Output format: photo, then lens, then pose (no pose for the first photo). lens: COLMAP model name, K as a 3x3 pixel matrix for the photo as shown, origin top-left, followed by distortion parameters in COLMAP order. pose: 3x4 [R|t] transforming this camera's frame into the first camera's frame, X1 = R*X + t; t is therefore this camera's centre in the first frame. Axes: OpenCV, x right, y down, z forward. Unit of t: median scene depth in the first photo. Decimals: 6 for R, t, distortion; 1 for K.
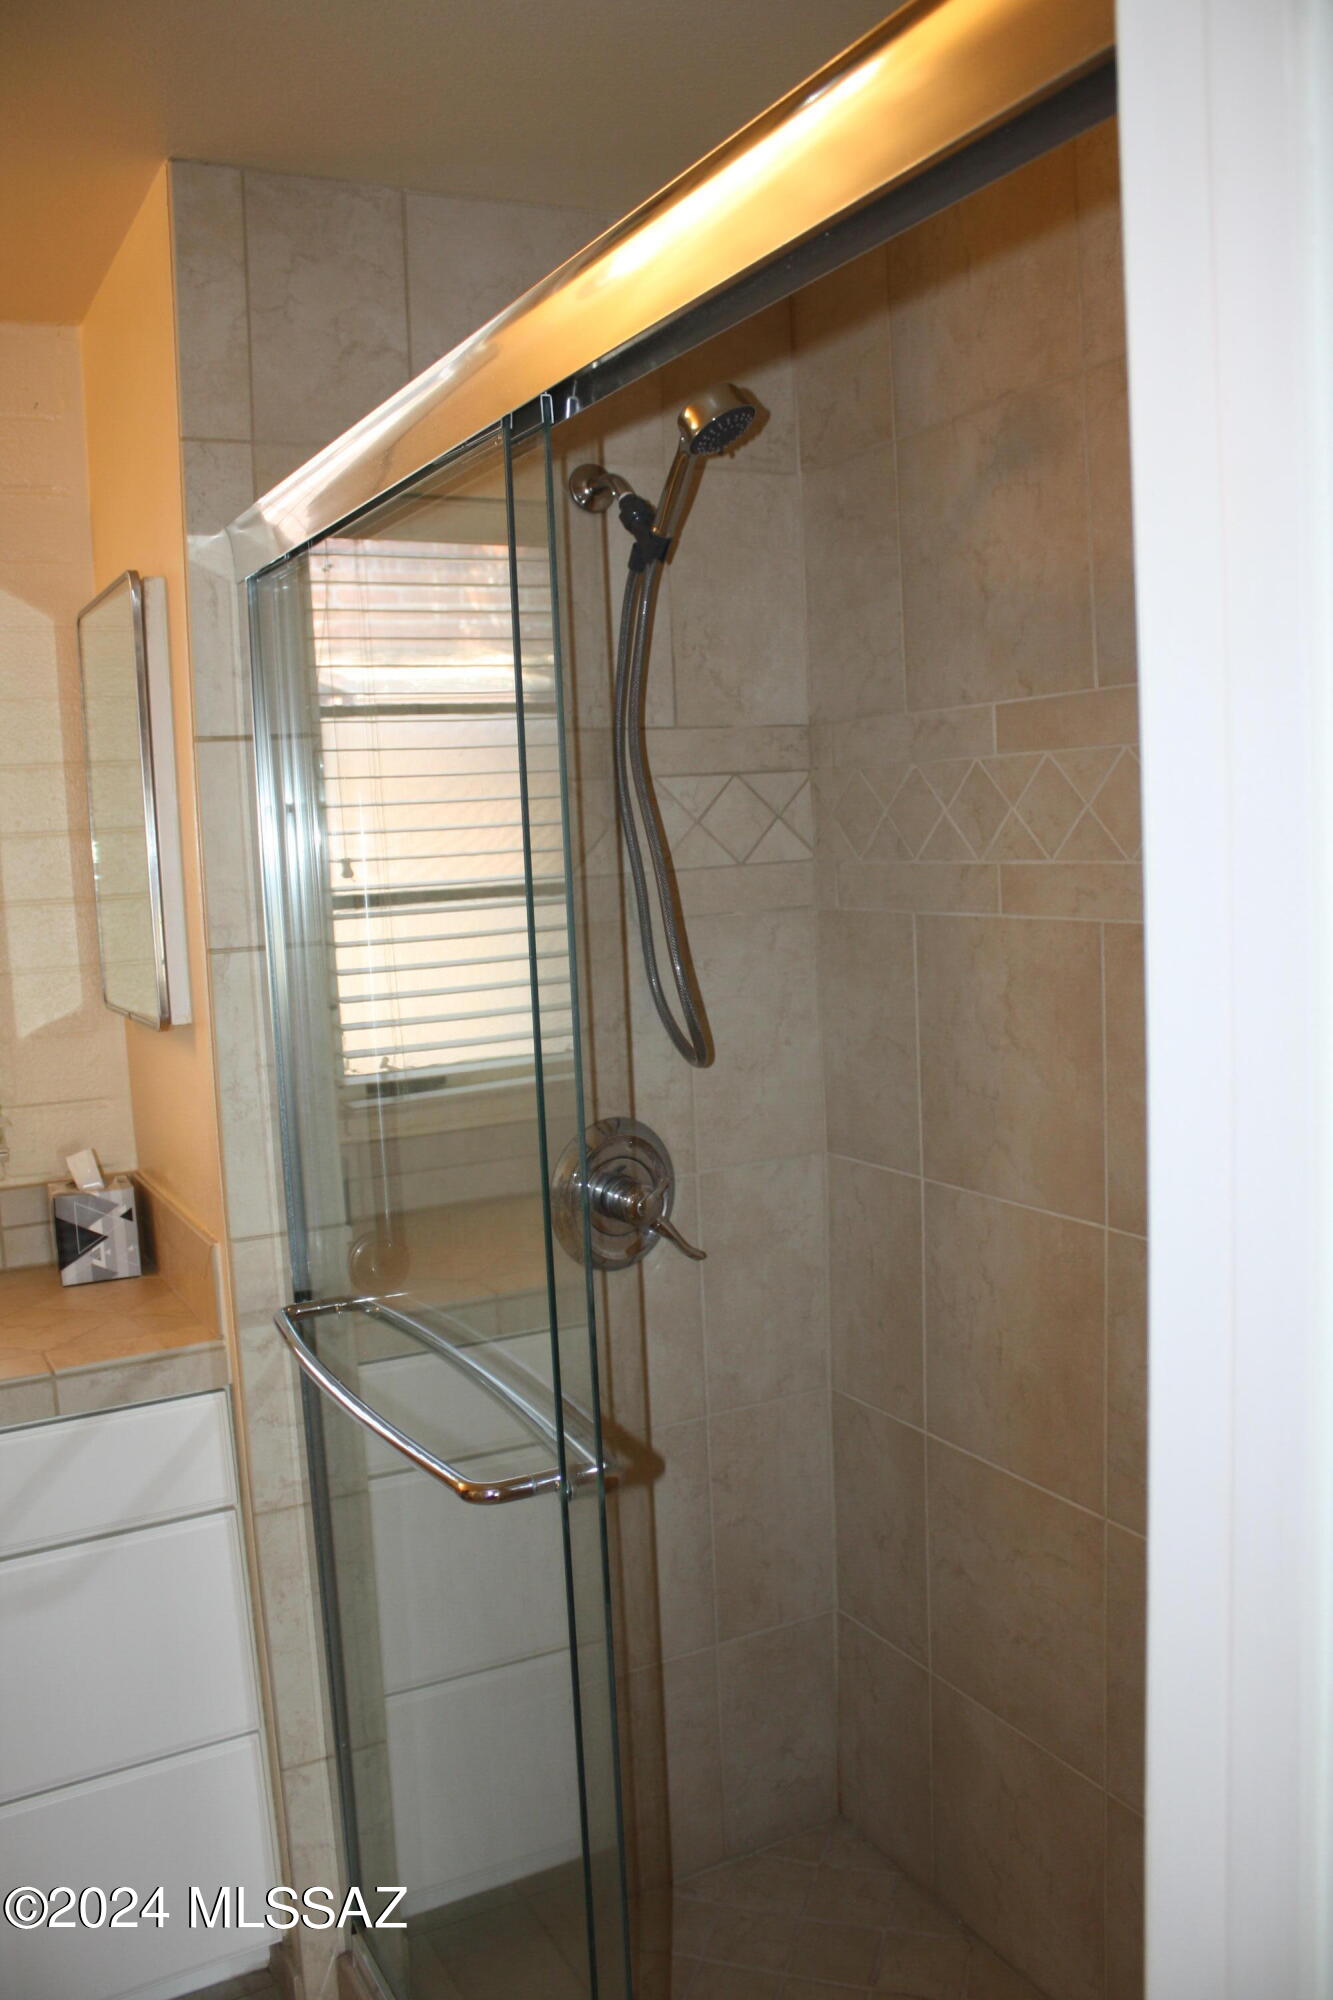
lens RADIAL K [[1671.7, 0, 668.2], [0, 1671.7, 993.4], [0, 0, 1]] dist [-0.165404, 0.145212]
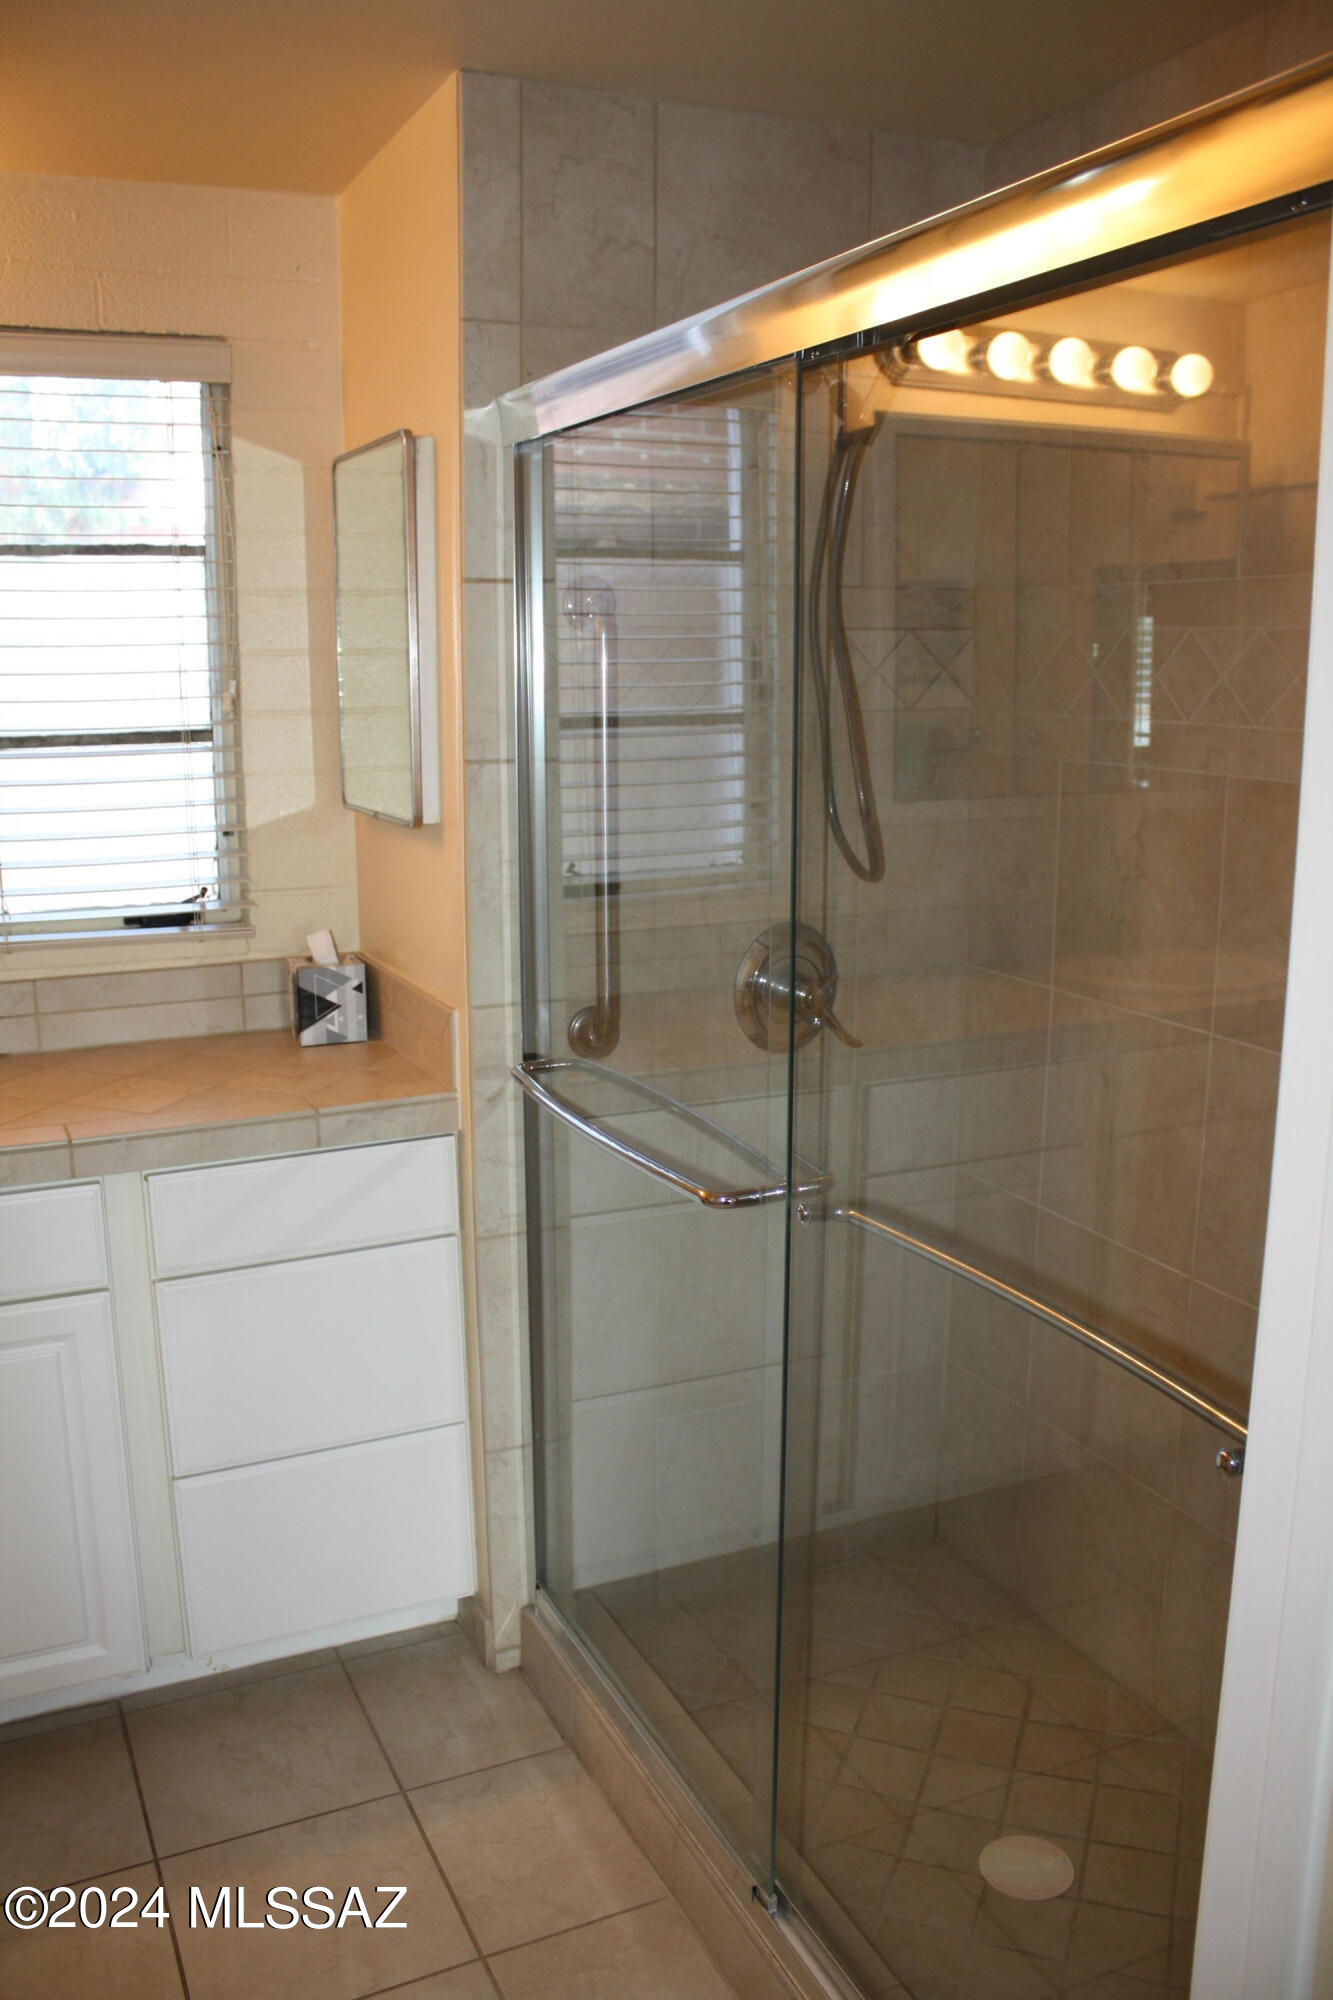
lens RADIAL K [[1671.7, 0, 666.8], [0, 1671.7, 1001.5], [0, 0, 1]] dist [-0.165404, 0.145212]
pose [[0.997675, 0.053620, -0.042065, -0.071773], [-0.048897, 0.993138, 0.106238, 0.010557], [0.047473, -0.103935, 0.993451, -0.179833]]
